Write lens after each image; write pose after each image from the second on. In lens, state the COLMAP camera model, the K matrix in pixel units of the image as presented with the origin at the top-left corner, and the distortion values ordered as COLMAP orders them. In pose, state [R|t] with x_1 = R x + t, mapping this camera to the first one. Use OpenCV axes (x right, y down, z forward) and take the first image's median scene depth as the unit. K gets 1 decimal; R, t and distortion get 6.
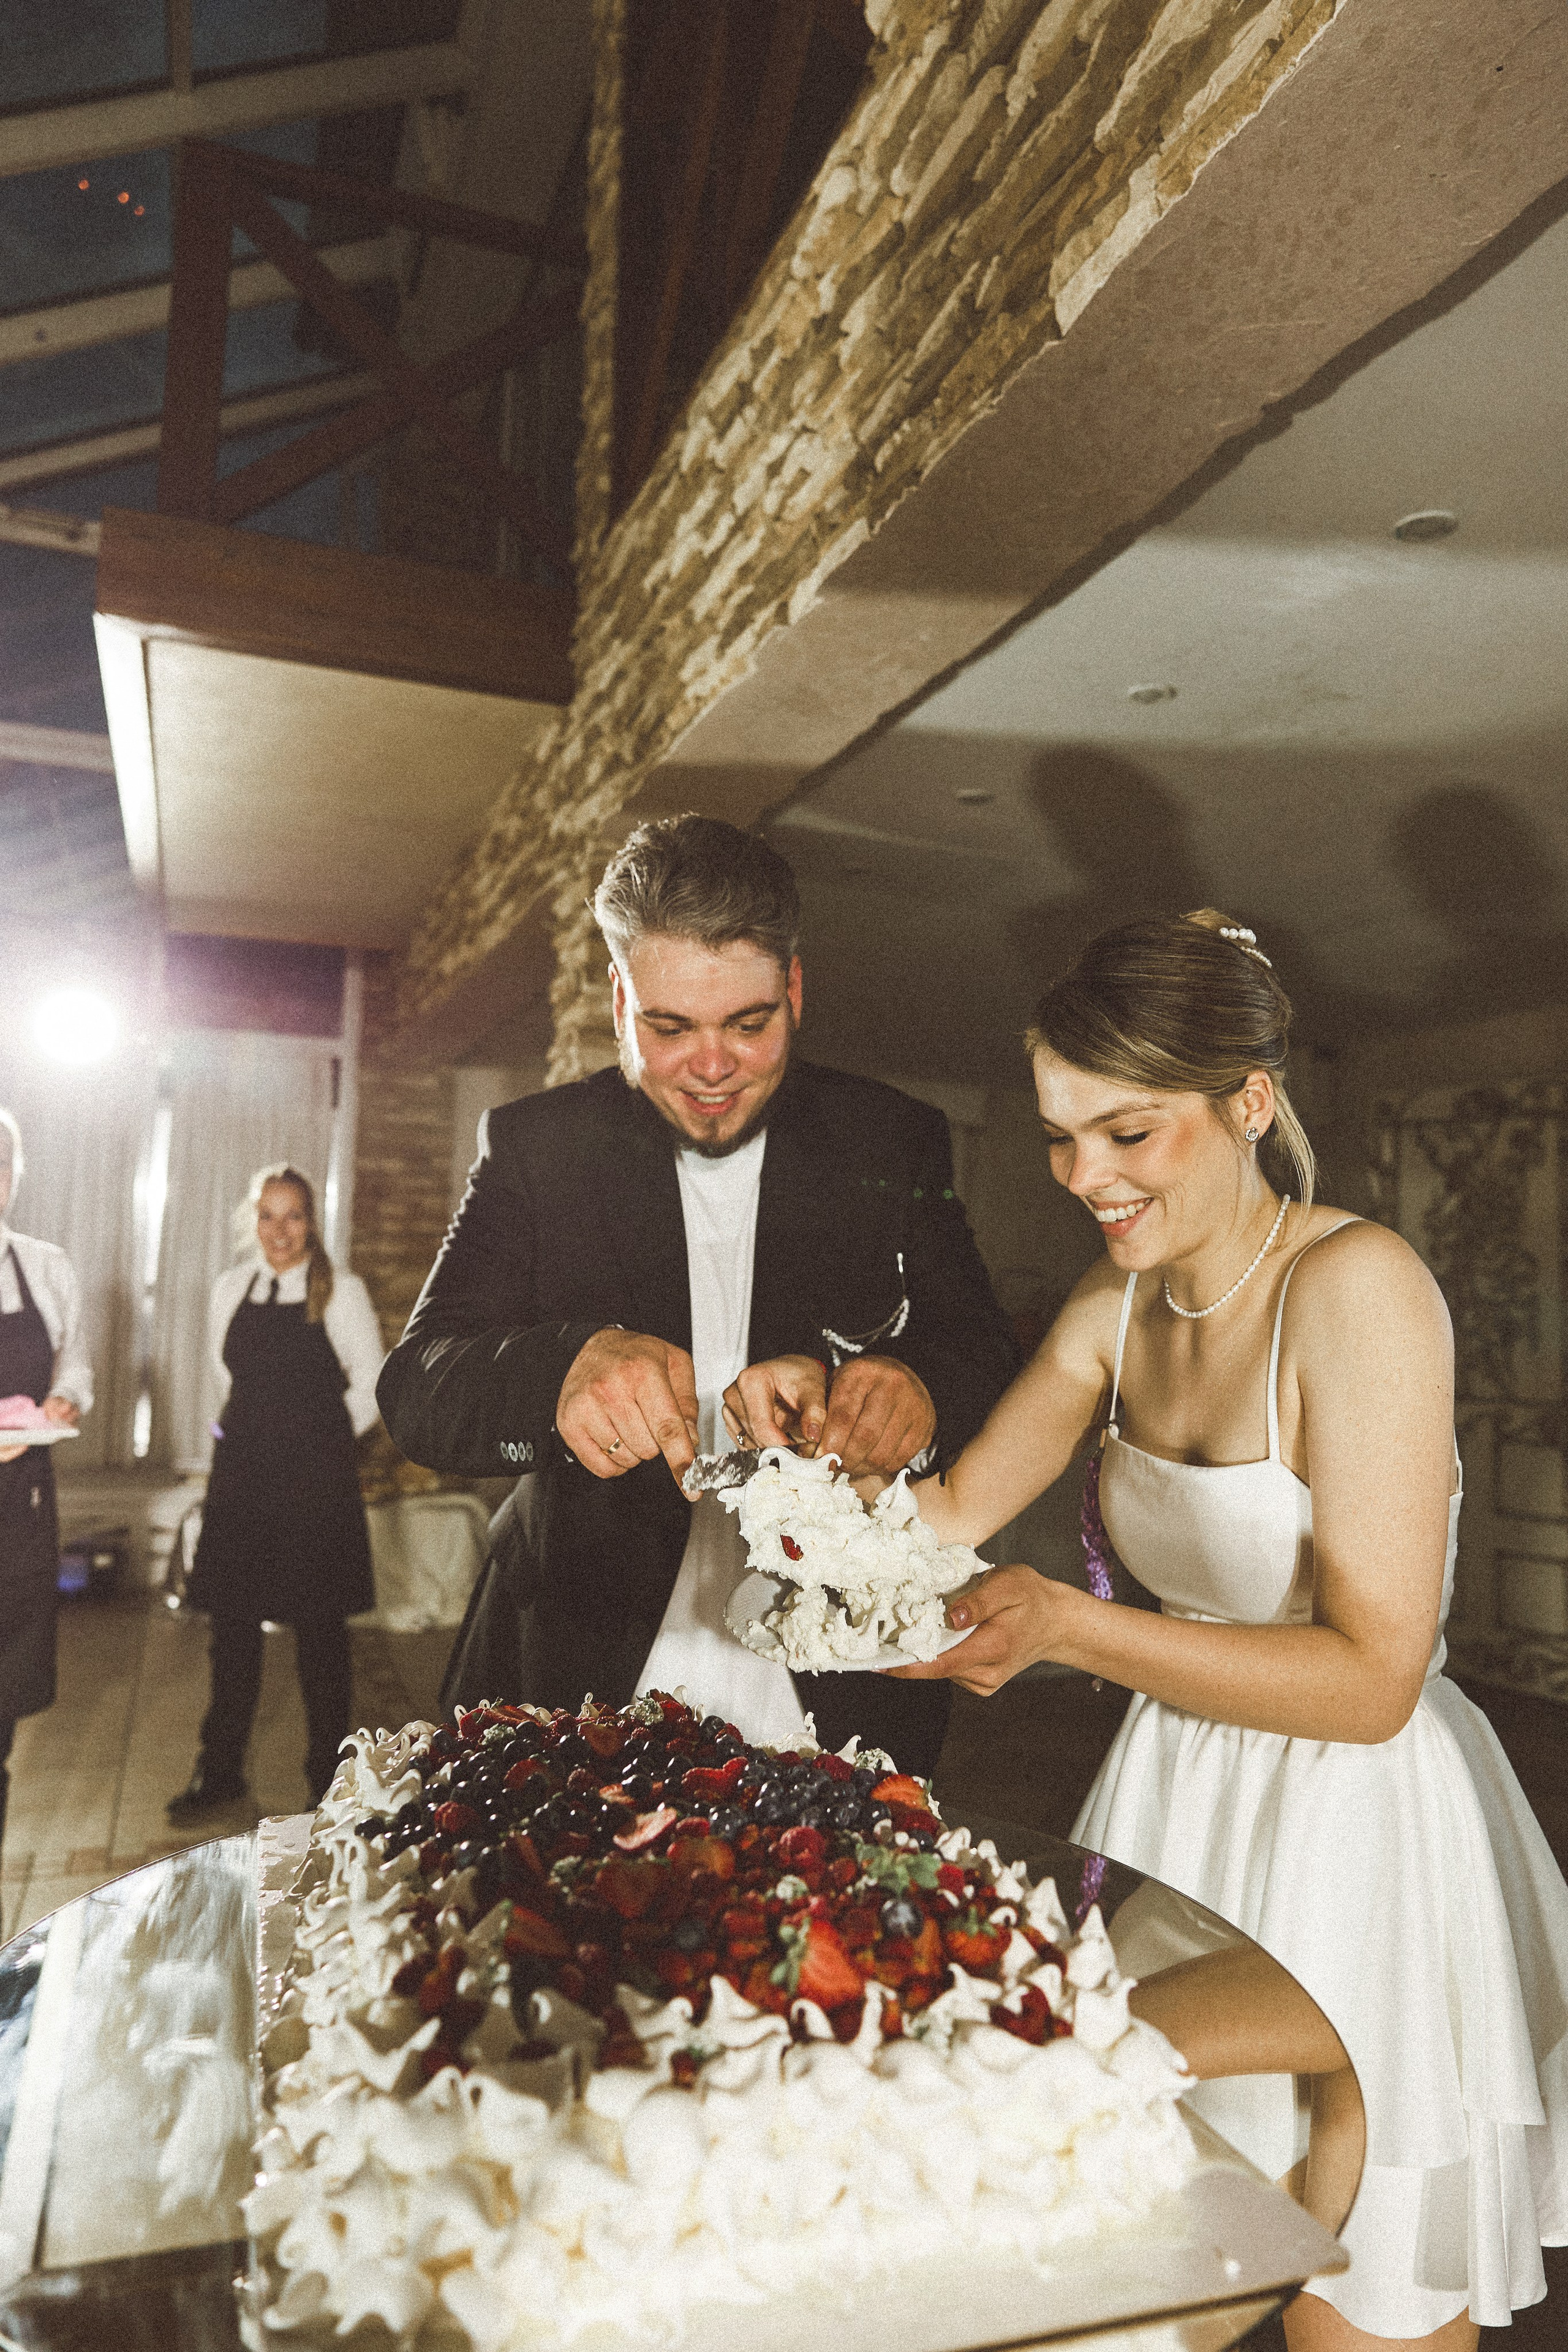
lens RADIAL K [[1570.0, 0, 796.5], [0, 1570.0, 1166.2], [0, 0, 1]] dist [0.000351, -0.001155]
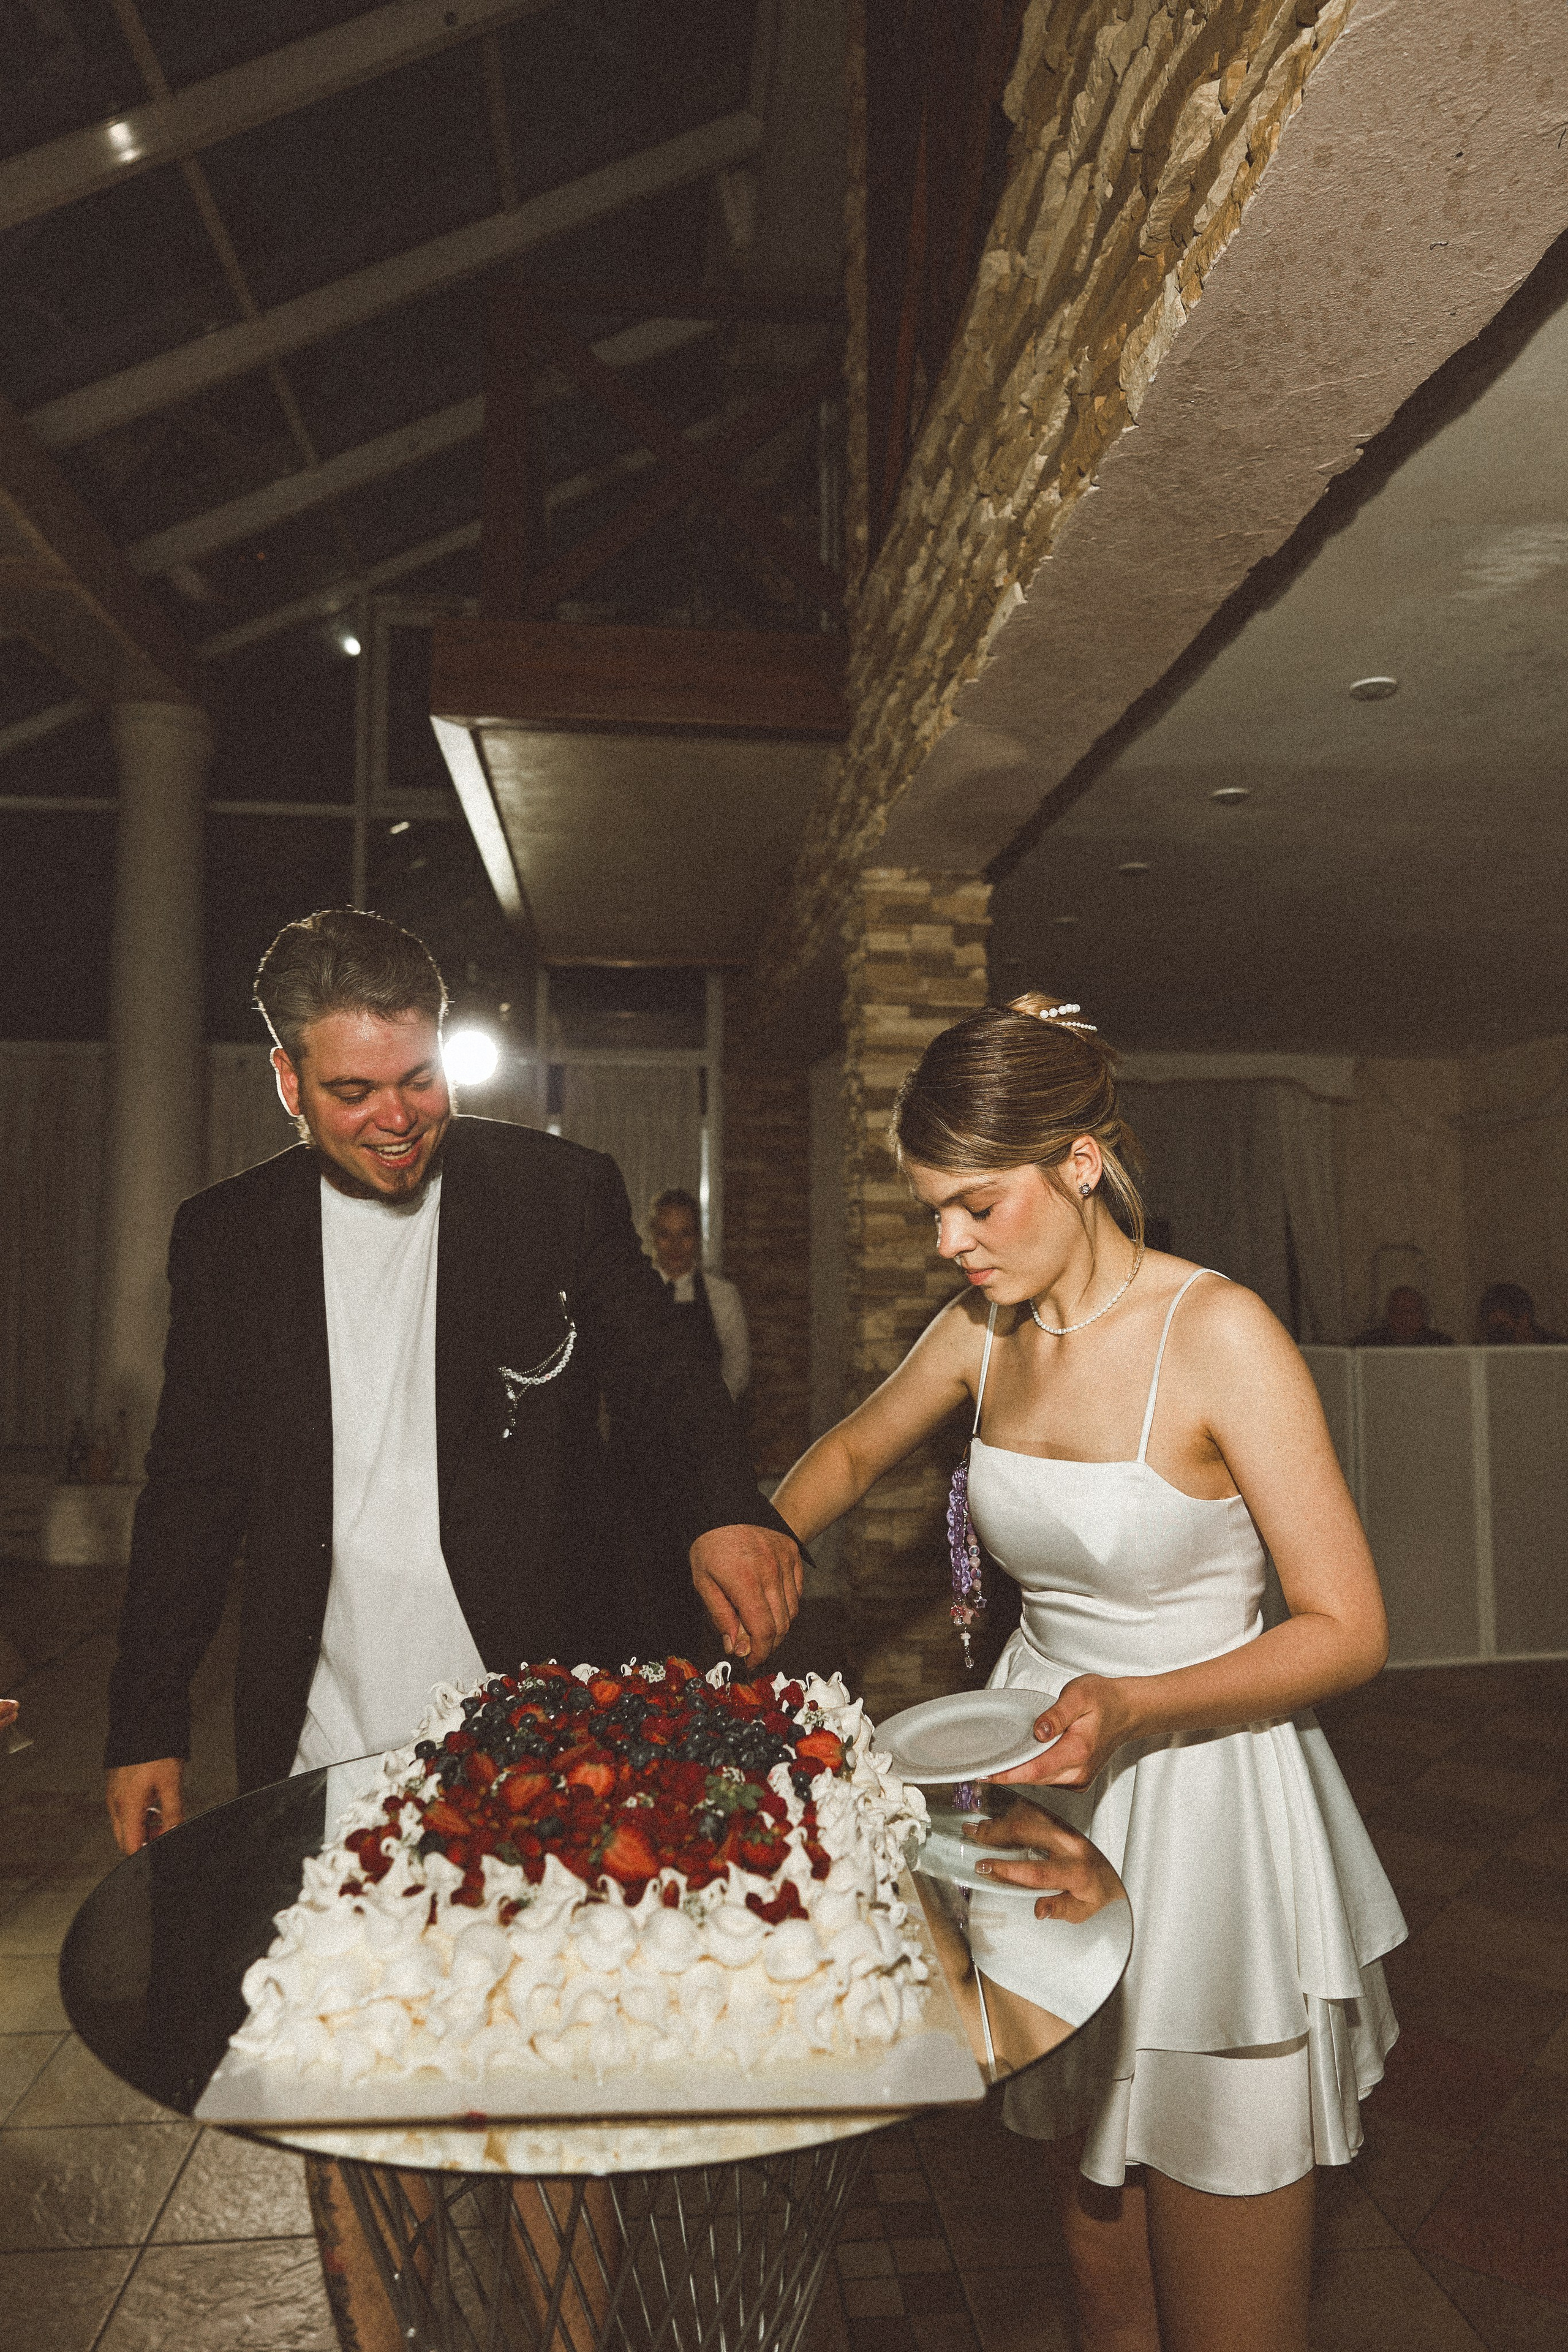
lens RADIAL K [[1570.0, 0, 777.6], [0, 1570.0, 1166.2], [0, 0, 1]] dist [0.000351, -0.001155]
pose [[0.963953, -0.041178, -0.262867, 0.124813], [0.044587, 0.998981, 0.007015, -0.024625], [0.262310, -0.018483, 0.964807, -0.070431]]
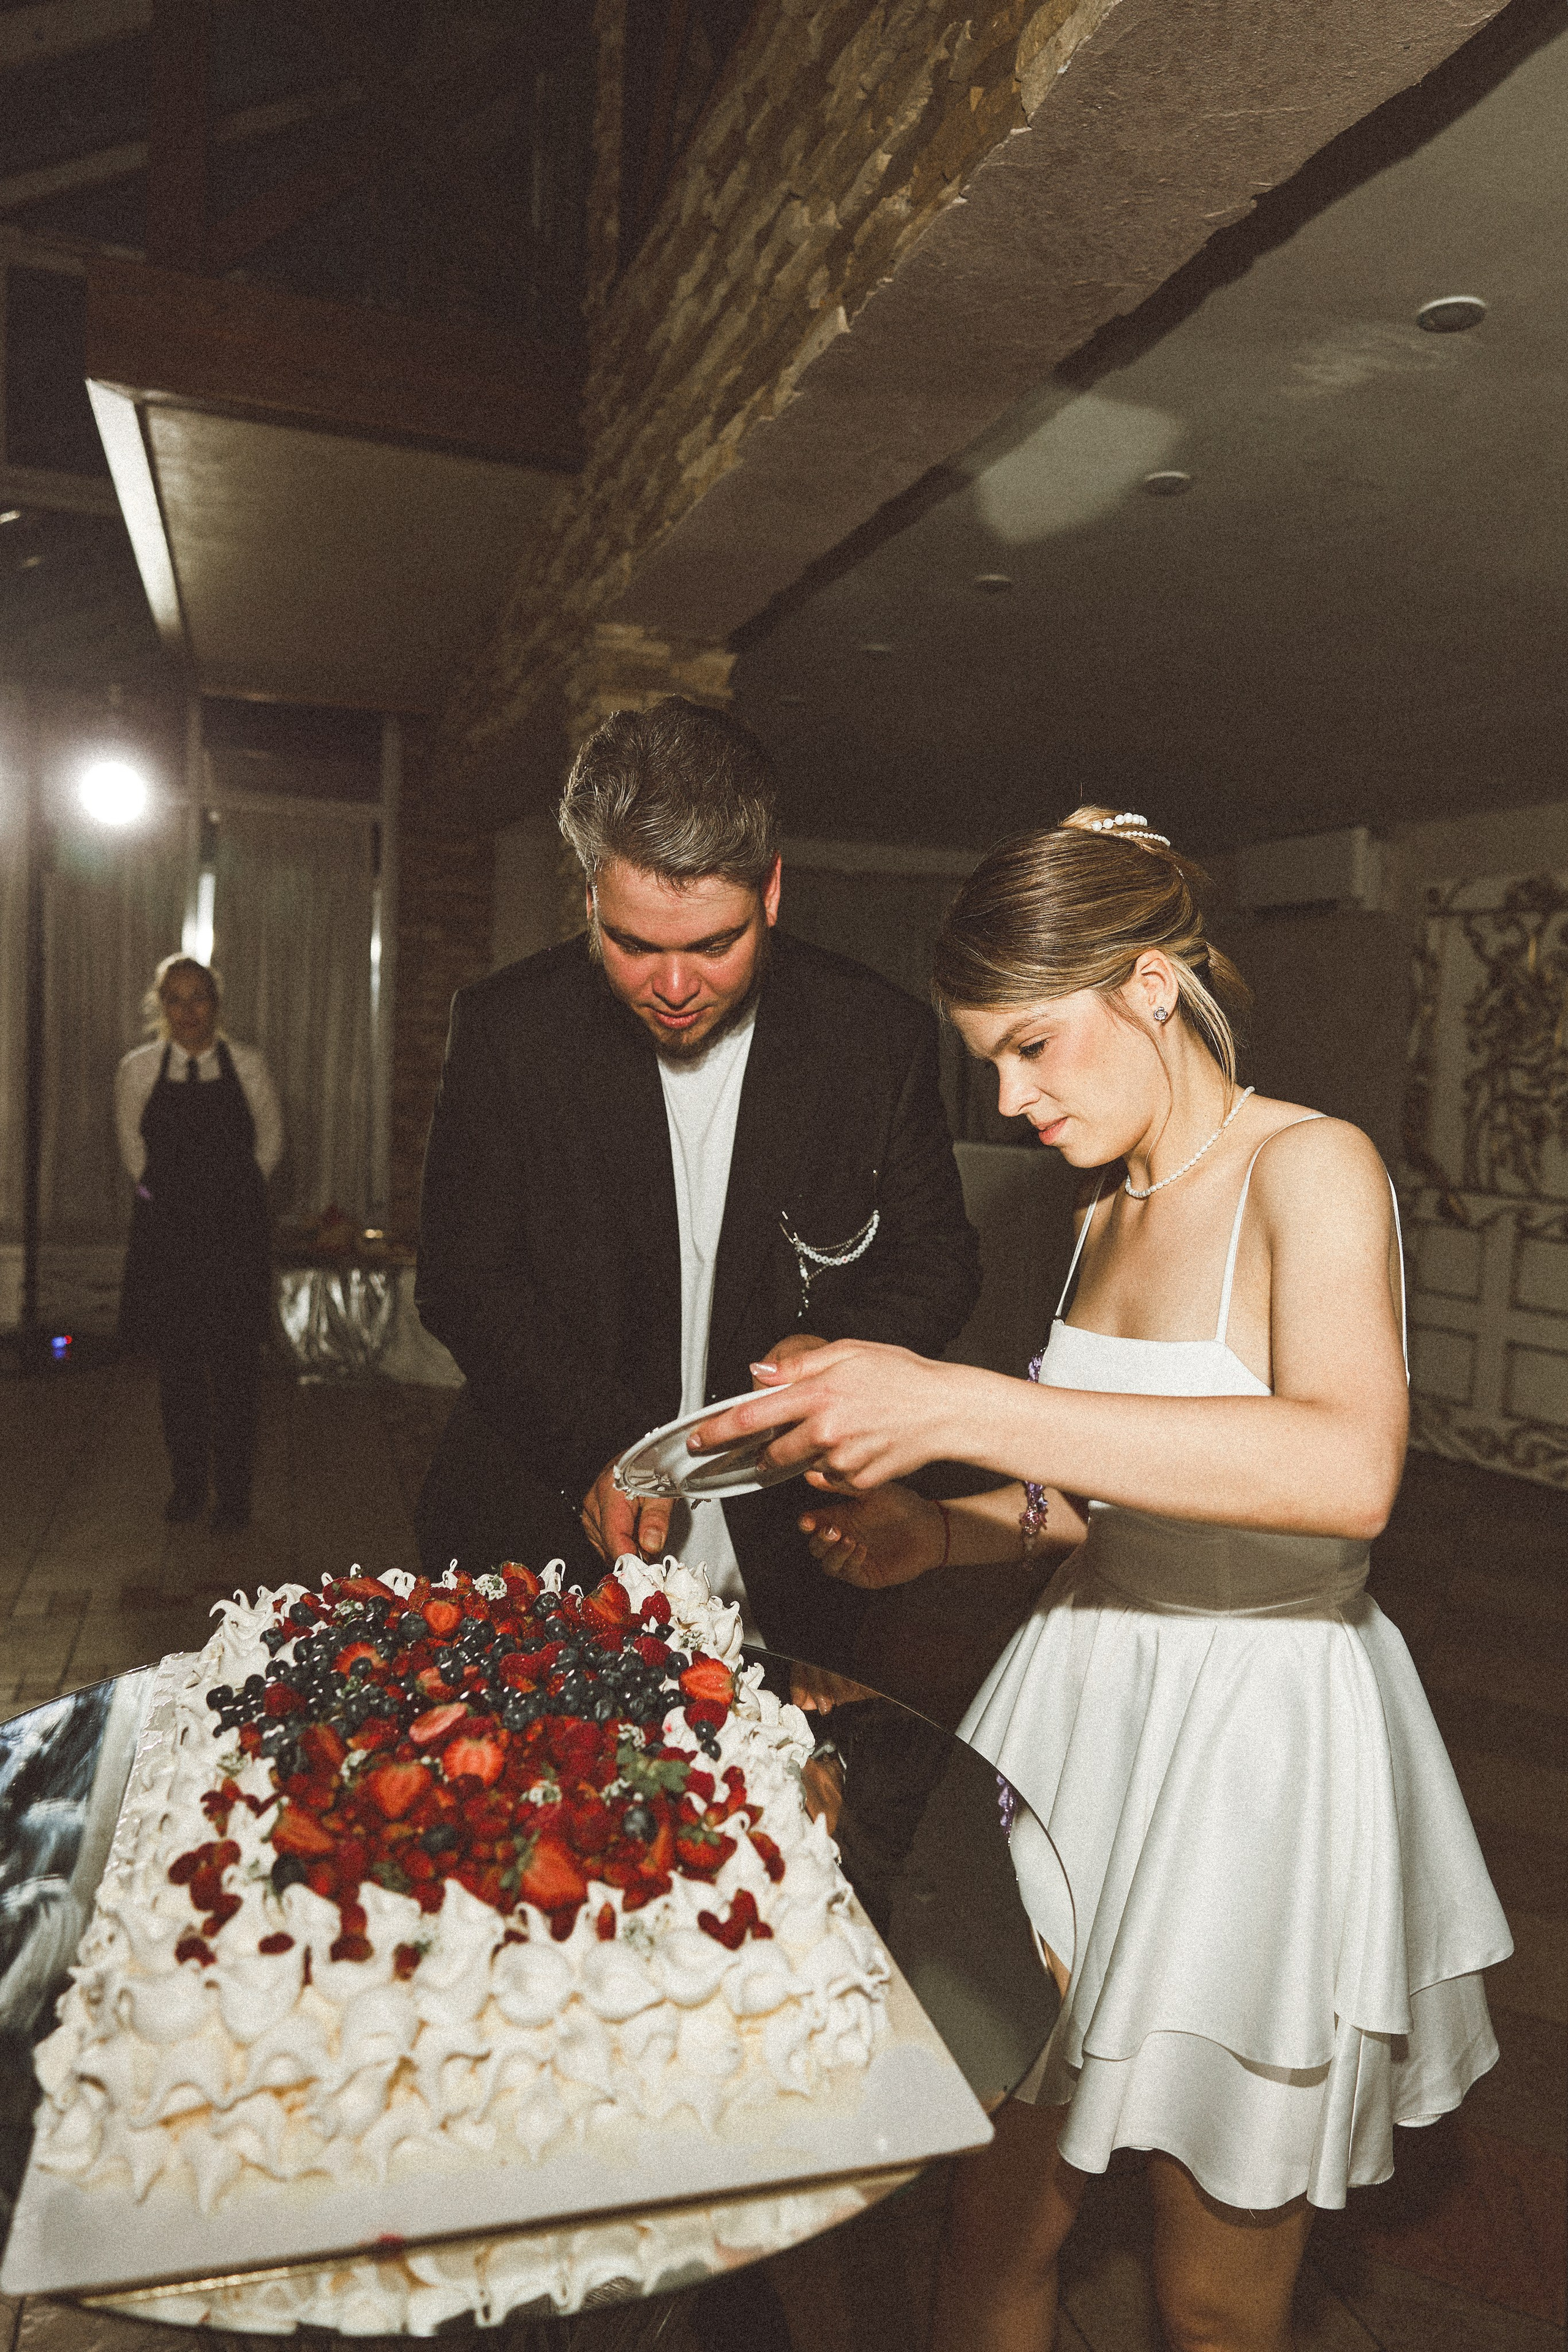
lens RADIAL K [[1570.0, 0, 784.6], [0, 1570.0, 1160.7], [0, 0, 1]] dist [0.000351, -0.001155]
pose [[0.998741, 0.023042, -0.044569, 0.052134], [-0.016105, 0.988530, 0.150163, -0.039067], [0.047518, -0.149256, 0.987656, -0.007356]]
